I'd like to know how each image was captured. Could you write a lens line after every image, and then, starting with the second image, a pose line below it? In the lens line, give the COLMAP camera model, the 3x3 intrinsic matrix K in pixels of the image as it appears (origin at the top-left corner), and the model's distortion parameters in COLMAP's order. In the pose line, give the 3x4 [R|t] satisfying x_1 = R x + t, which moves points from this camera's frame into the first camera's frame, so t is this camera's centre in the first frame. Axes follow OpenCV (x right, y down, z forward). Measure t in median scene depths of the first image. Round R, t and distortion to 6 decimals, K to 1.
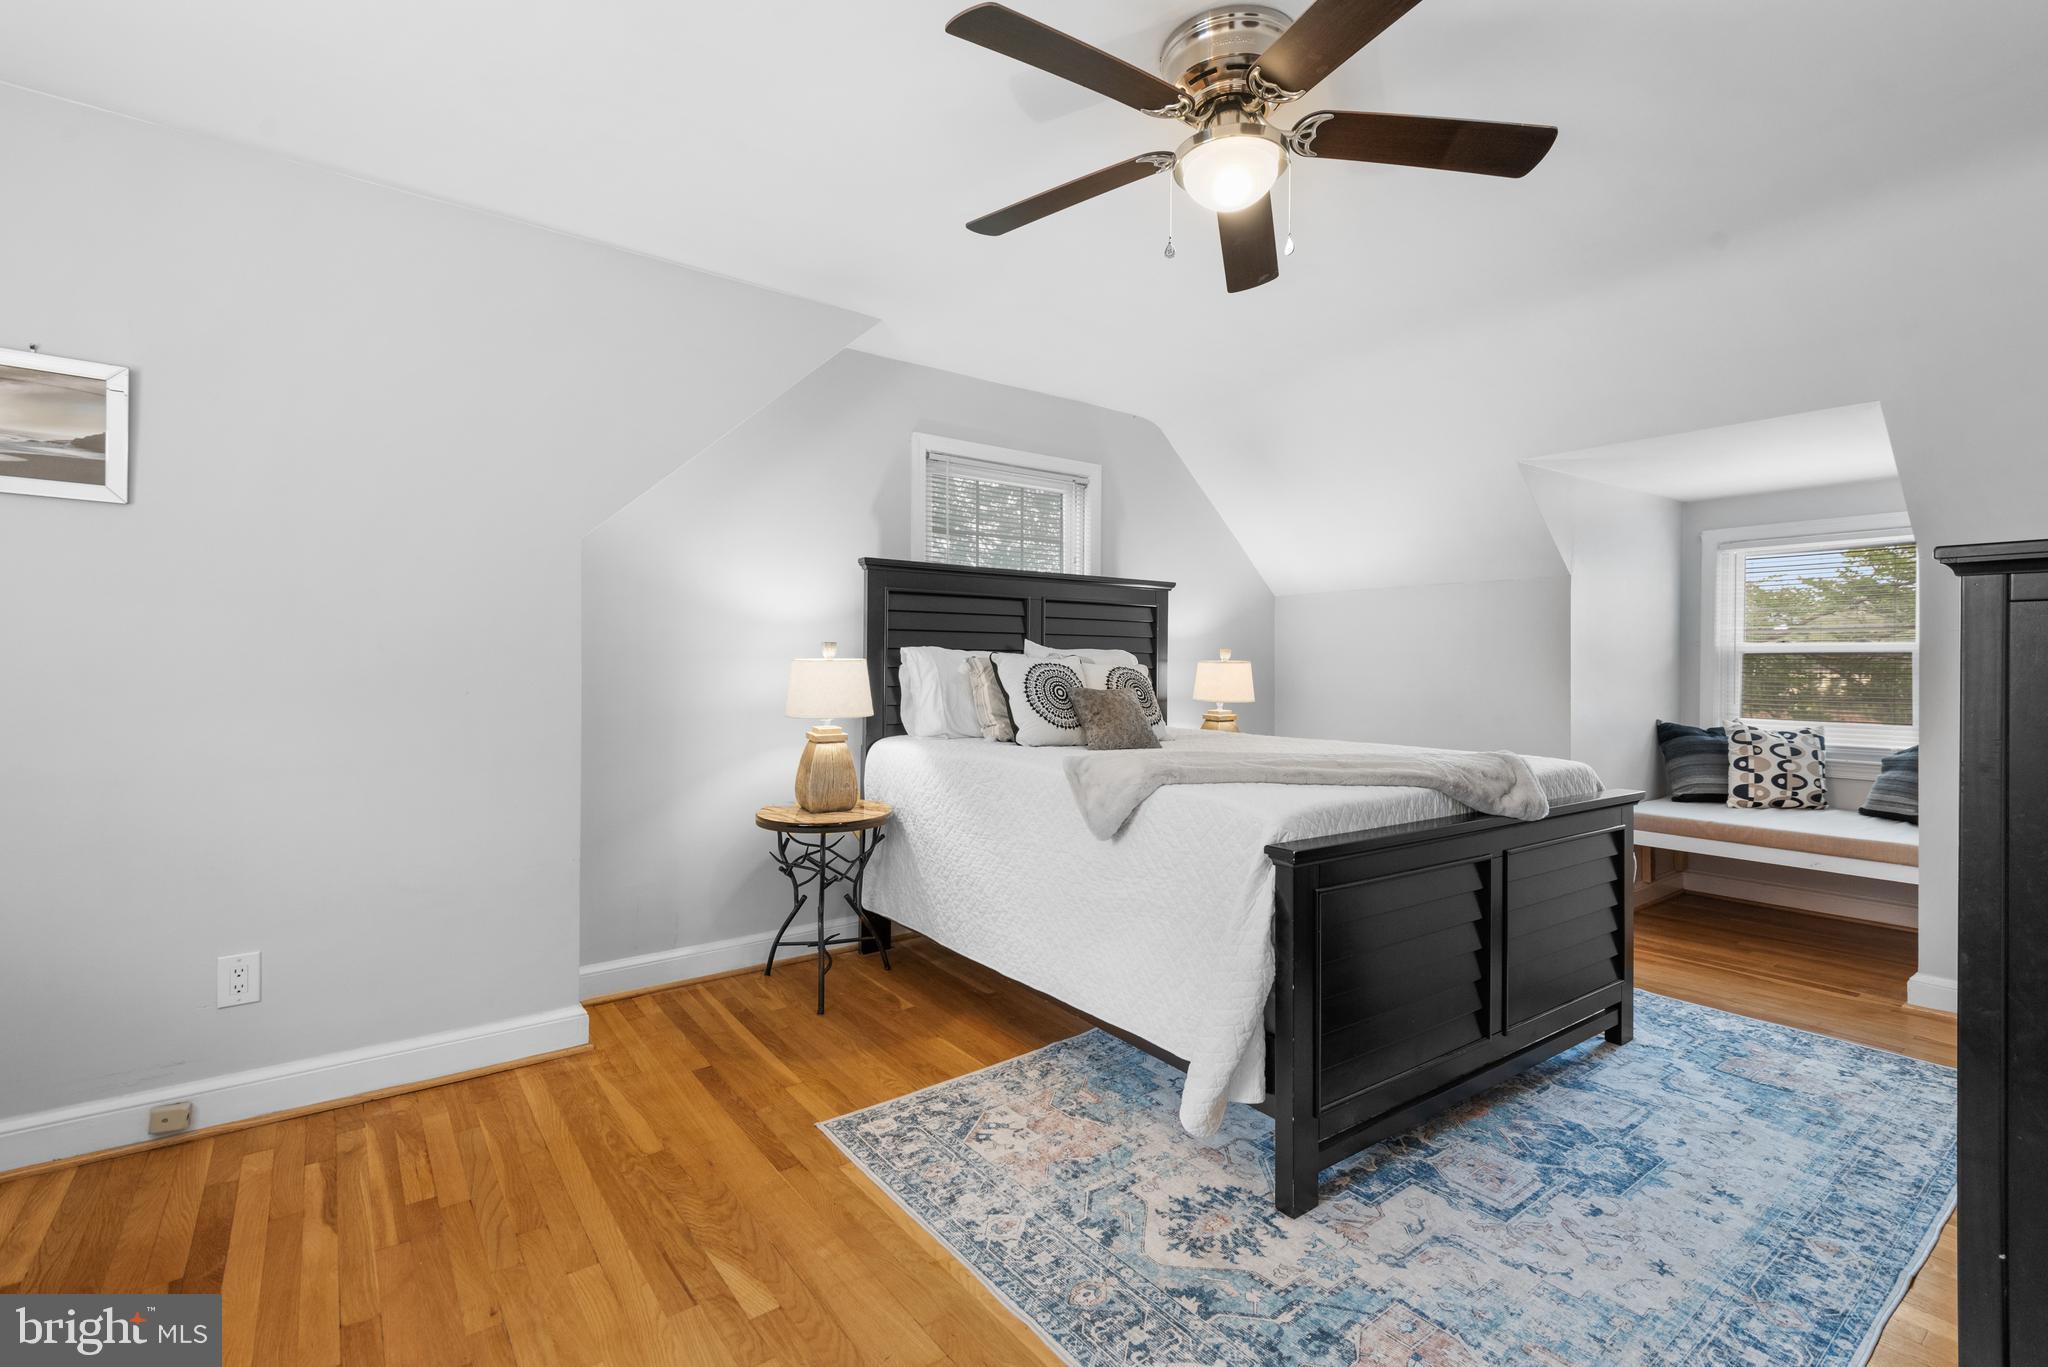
lens RADIAL K [[930.1, 0, 1062.3], [0, 930.1, 642.3], [0, 0, 1]] dist [0.037515, -0.016071]
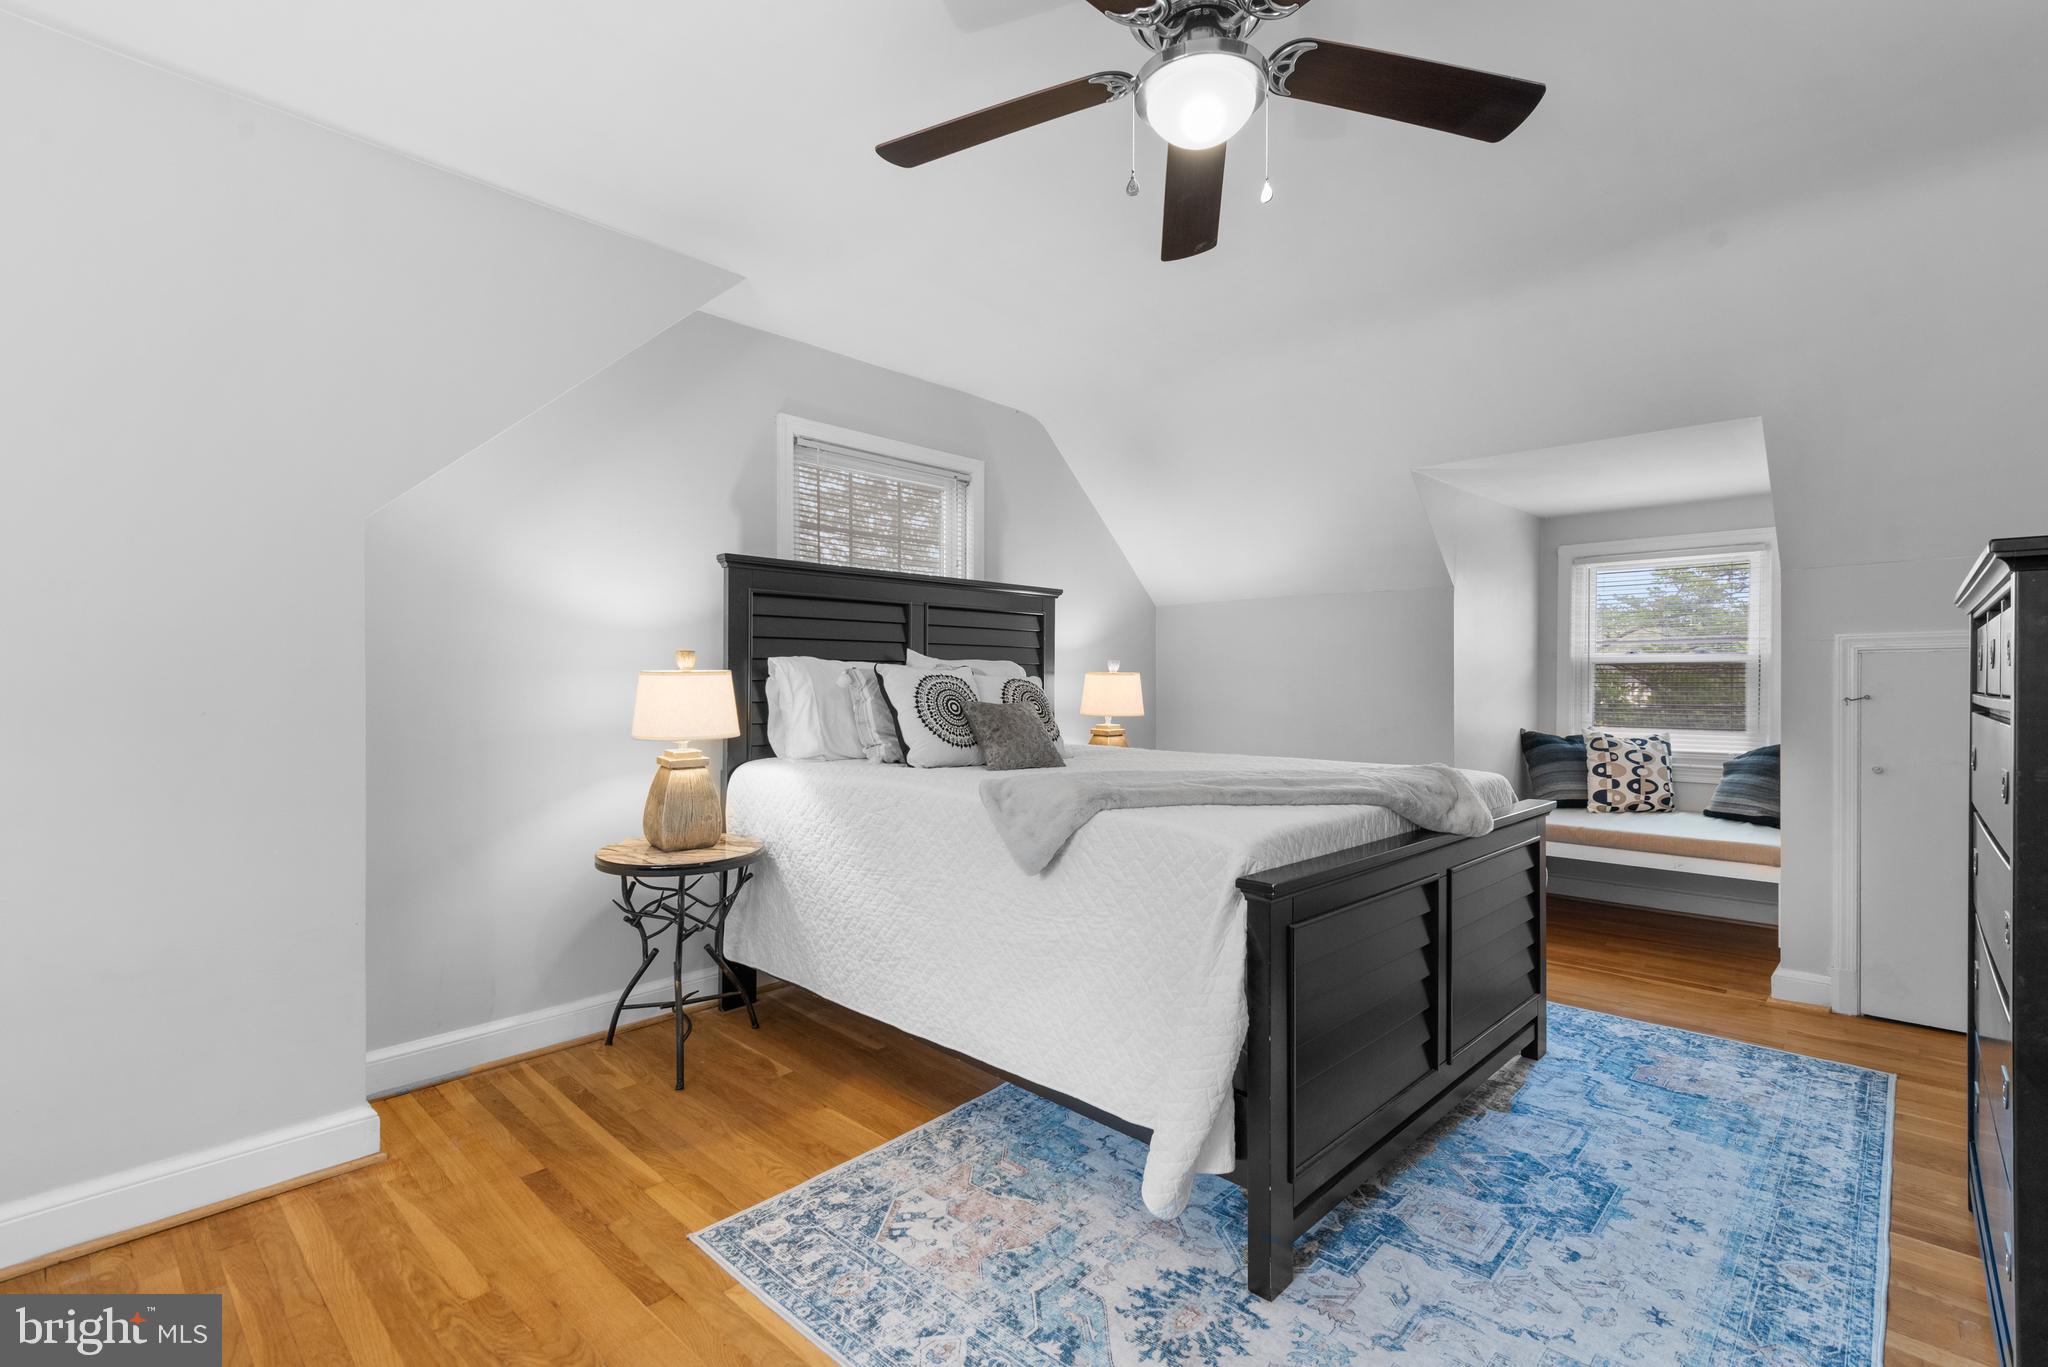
lens RADIAL K [[934.3, 0, 1048.6], [0, 934.3, 662.8], [0, 0, 1]] dist [0.030803, -0.013011]
pose [[0.987067, -0.001230, 0.160305, -0.082659], [0.000394, 0.999986, 0.005244, 0.009202], [-0.160309, -0.005113, 0.987054, 0.136813]]
